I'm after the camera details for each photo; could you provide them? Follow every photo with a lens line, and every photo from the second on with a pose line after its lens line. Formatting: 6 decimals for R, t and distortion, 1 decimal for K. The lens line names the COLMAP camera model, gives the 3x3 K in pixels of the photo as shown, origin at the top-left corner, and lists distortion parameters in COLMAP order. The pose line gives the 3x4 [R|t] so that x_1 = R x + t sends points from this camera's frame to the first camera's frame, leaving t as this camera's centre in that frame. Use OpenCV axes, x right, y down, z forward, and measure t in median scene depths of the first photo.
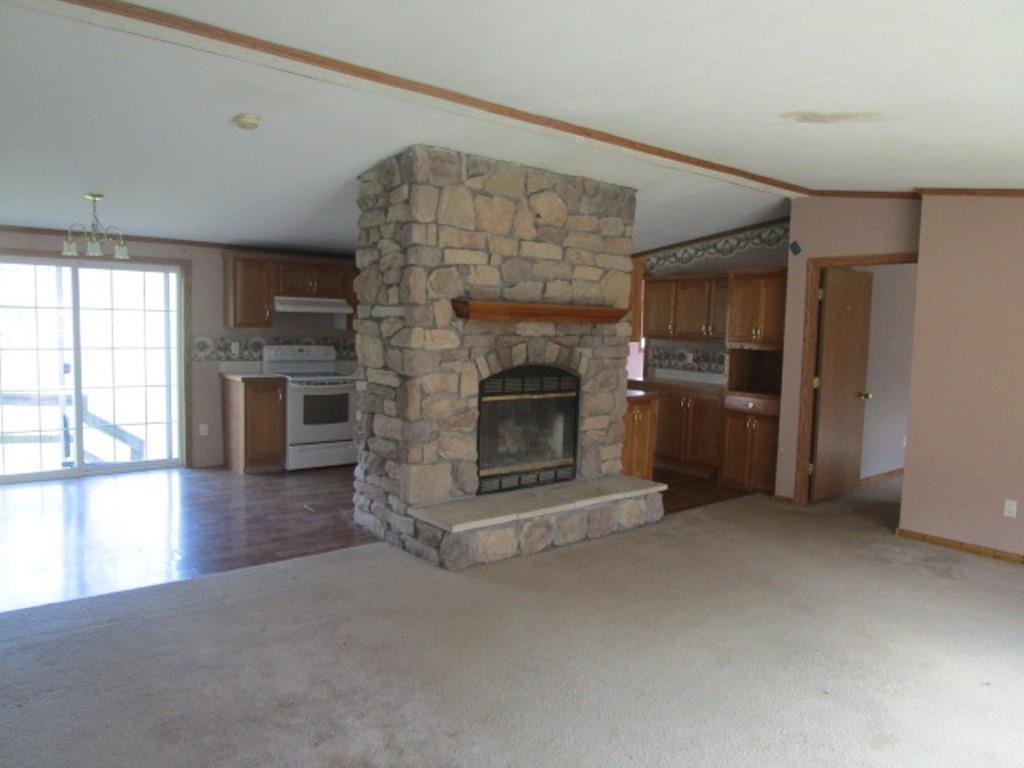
lens RADIAL K [[724.0, 0, 513.7], [0, 724.0, 388.3], [0, 0, 1]] dist [-0.032489, 0.006145]
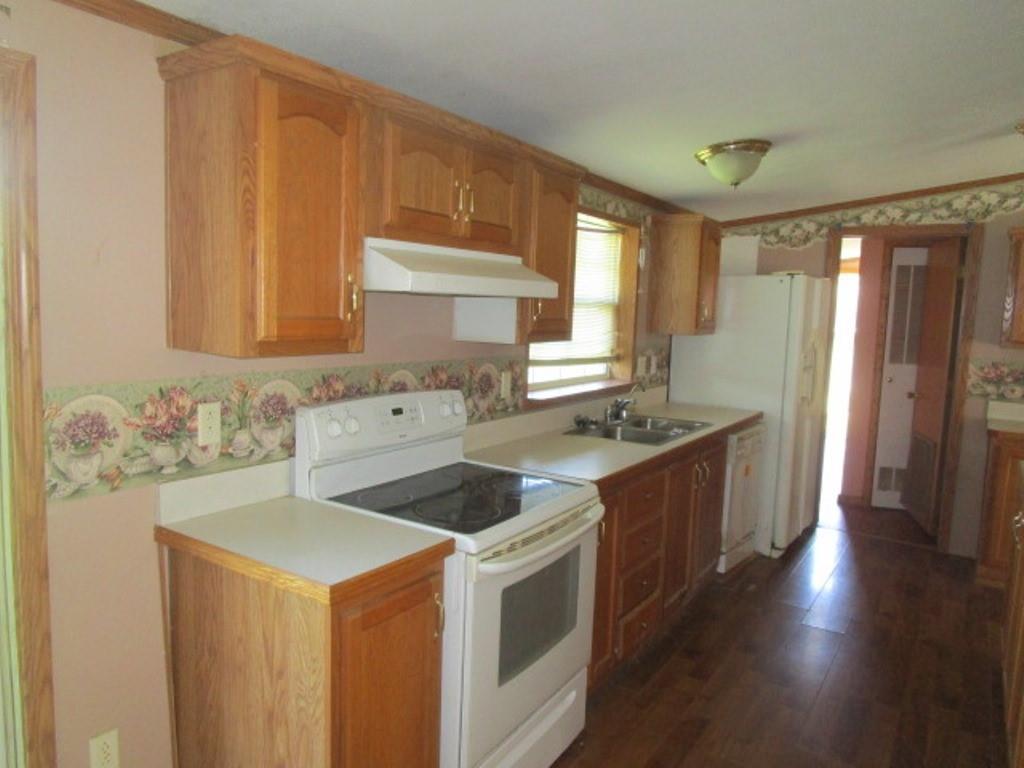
lens RADIAL K [[721.4, 0, 507.2], [0, 721.4, 390.4], [0, 0, 1]] dist [-0.036841, 0.006437]
pose [[0.958058, -0.033569, 0.284601, -0.463286], [0.023699, 0.998995, 0.038056, -0.100427], [-0.285592, -0.029715, 0.957891, 0.923440]]
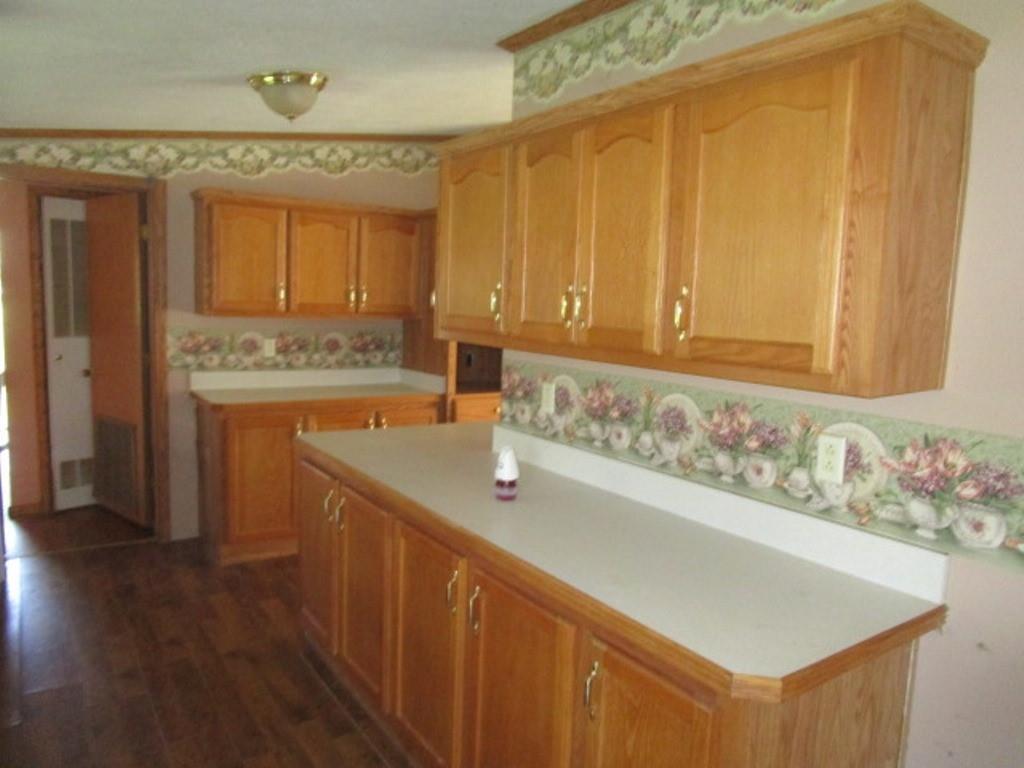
lens RADIAL K [[721.4, 0, 515.8], [0, 721.4, 388.5], [0, 0, 1]] dist [-0.036841, 0.006437]
pose [[0.089814, -0.148471, 0.984830, -0.438180], [0.054479, 0.988078, 0.143993, -0.119285], [-0.994467, 0.040720, 0.096832, 1.121310]]
